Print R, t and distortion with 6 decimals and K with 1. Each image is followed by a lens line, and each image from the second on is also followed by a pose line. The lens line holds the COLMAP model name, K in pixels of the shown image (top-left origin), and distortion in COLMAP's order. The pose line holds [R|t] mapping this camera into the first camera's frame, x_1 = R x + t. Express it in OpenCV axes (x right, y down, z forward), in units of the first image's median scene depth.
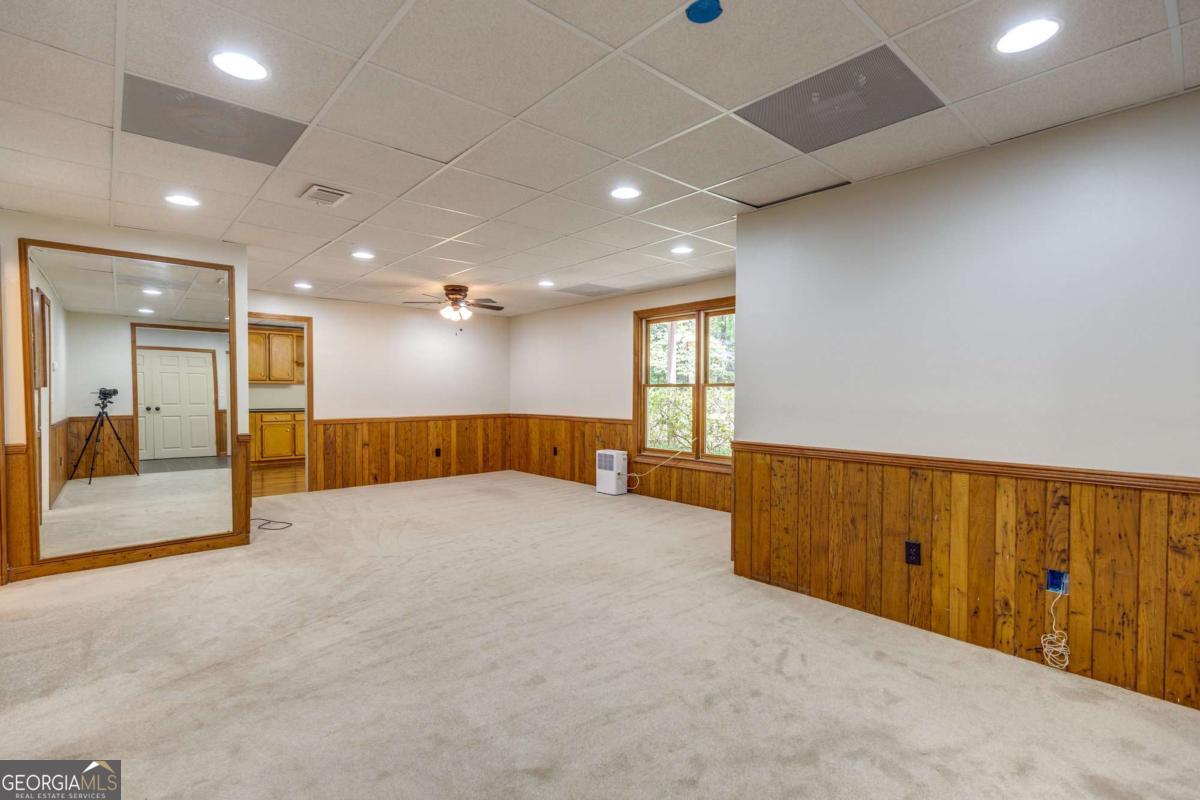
lens RADIAL K [[551.6, 0, 605.2], [0, 551.6, 400.2], [0, 0, 1]] dist [0.011634, -0.000028]
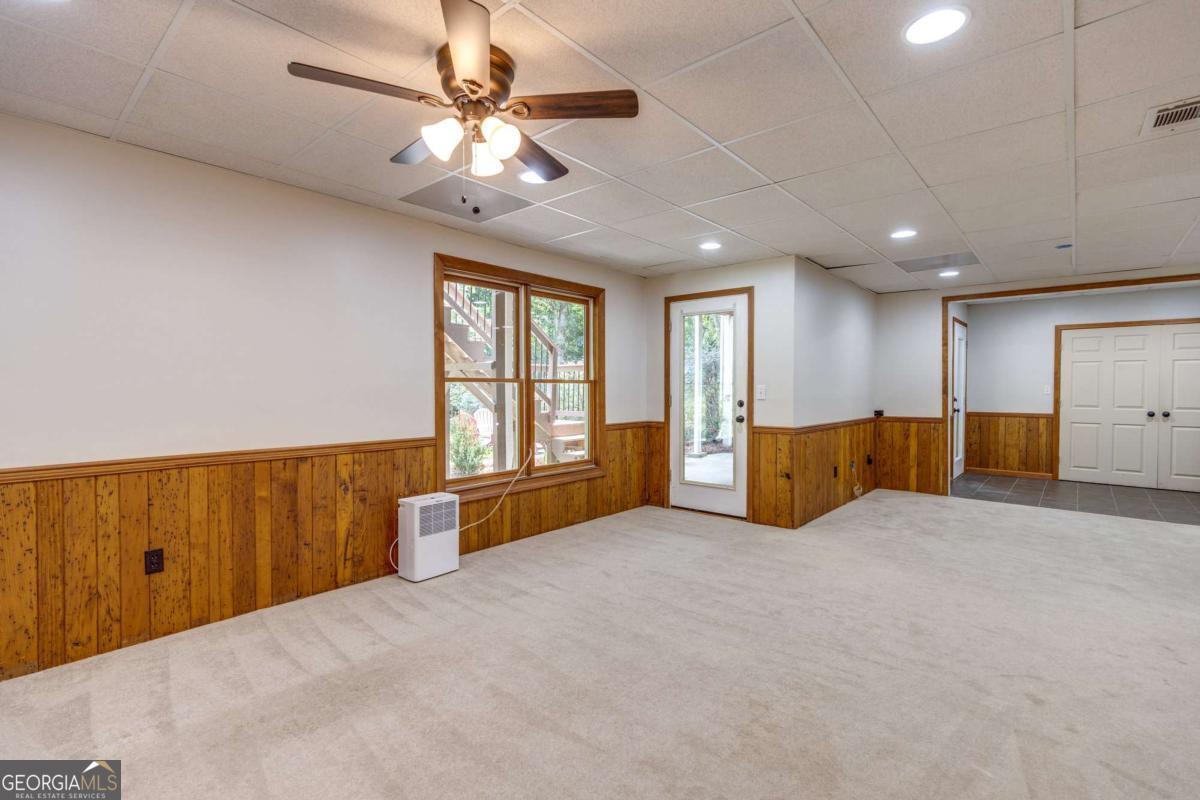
lens RADIAL K [[551.6, 0, 605.2], [0, 551.6, 400.2], [0, 0, 1]] dist [0.011634, -0.000028]
pose [[-0.124224, -0.024211, 0.991959, -0.553523], [0.012730, 0.999581, 0.025991, -0.017817], [-0.992173, 0.015857, -0.123864, 0.875216]]
